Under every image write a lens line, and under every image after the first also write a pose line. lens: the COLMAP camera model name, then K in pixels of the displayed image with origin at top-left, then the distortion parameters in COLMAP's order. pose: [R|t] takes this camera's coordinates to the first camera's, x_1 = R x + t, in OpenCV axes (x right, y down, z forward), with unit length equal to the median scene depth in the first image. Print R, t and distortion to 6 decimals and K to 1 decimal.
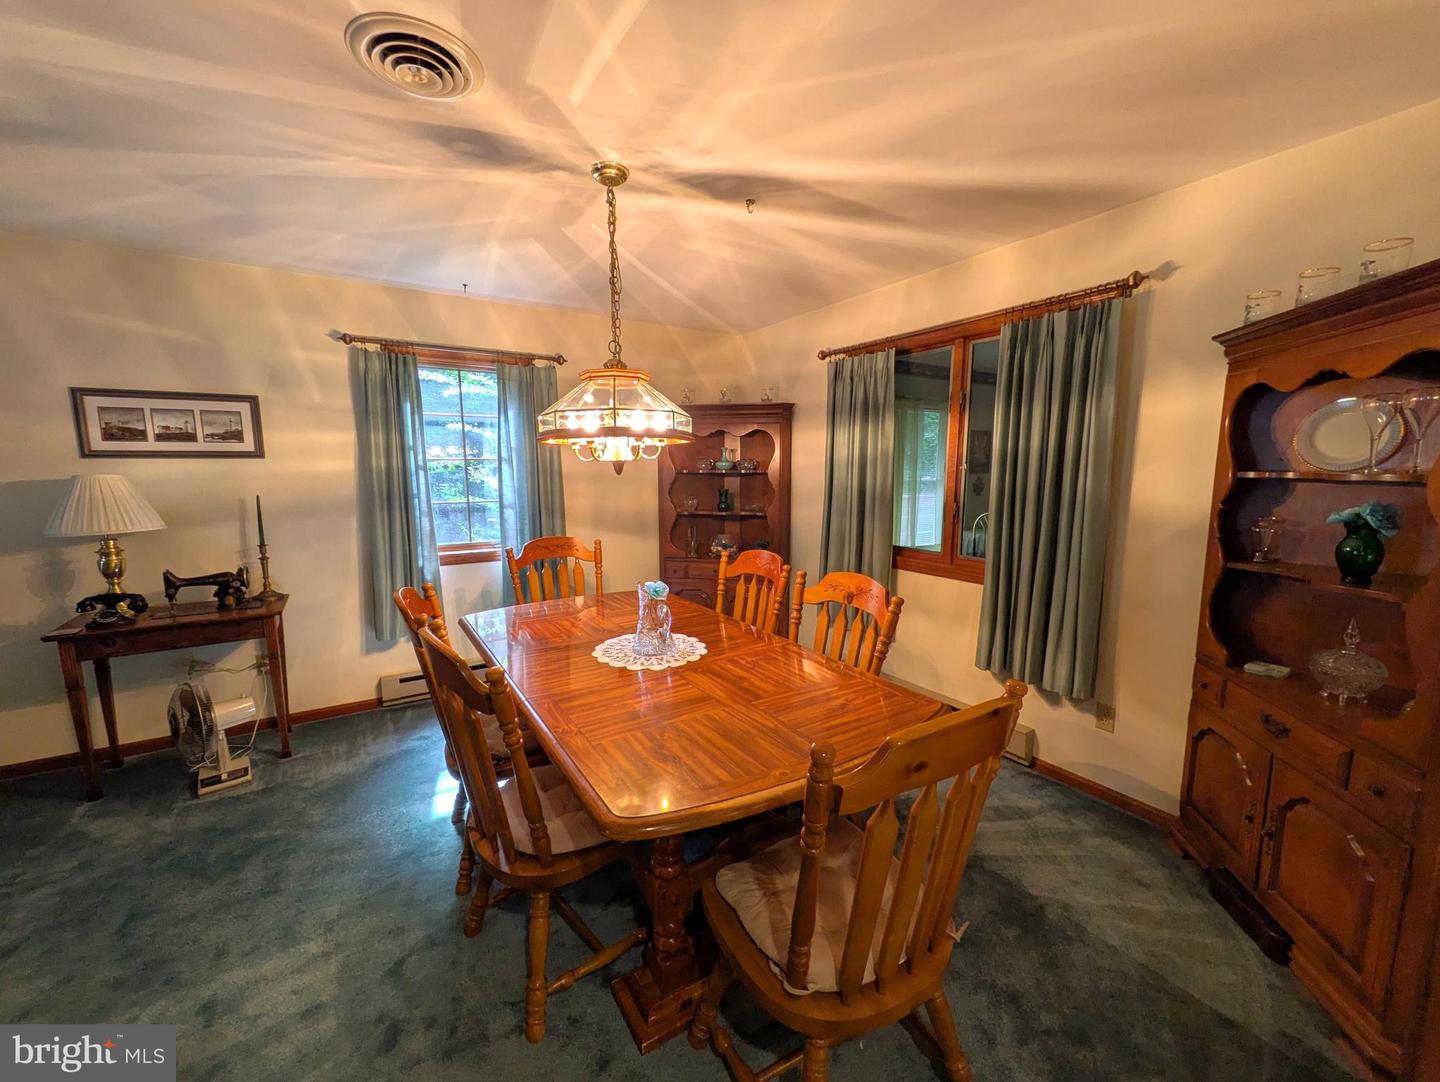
lens RADIAL K [[578.7, 0, 720.0], [0, 578.7, 541.0], [0, 0, 1]] dist [-0.000895, -0.000220]
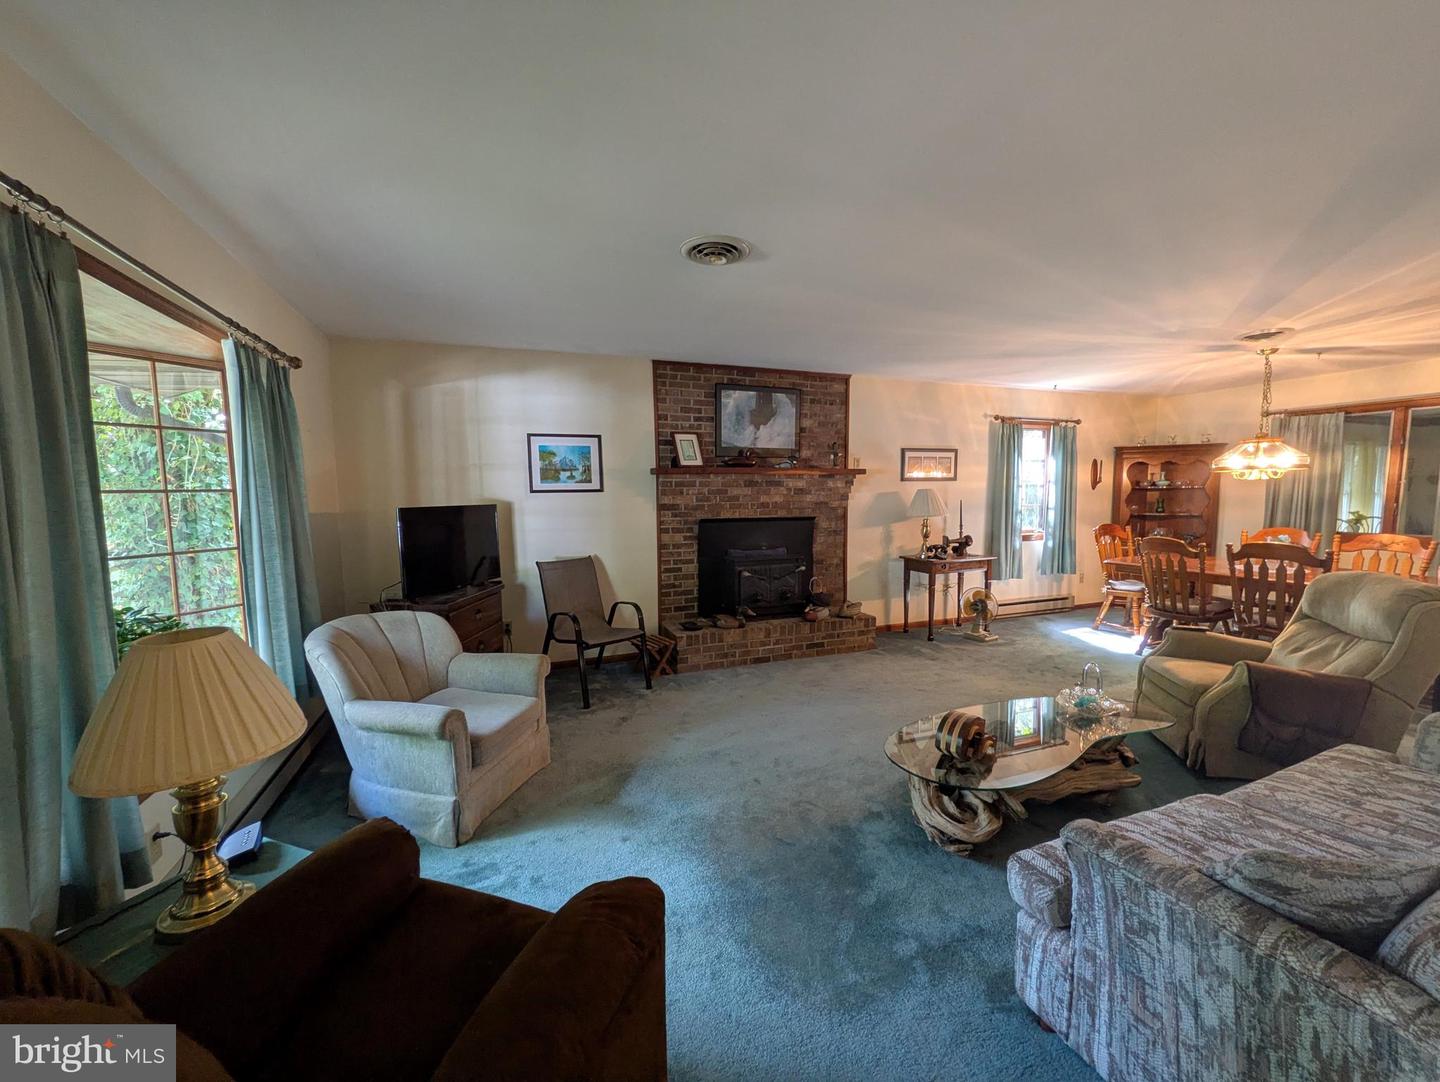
lens RADIAL K [[570.1, 0, 720.8], [0, 570.1, 542.7], [0, 0, 1]] dist [0.000736, 0.000807]
pose [[0.981214, 0.010554, -0.192635, -1.332546], [-0.017743, 0.999208, -0.035629, 0.159555], [0.192106, 0.038378, 0.980623, -1.116434]]
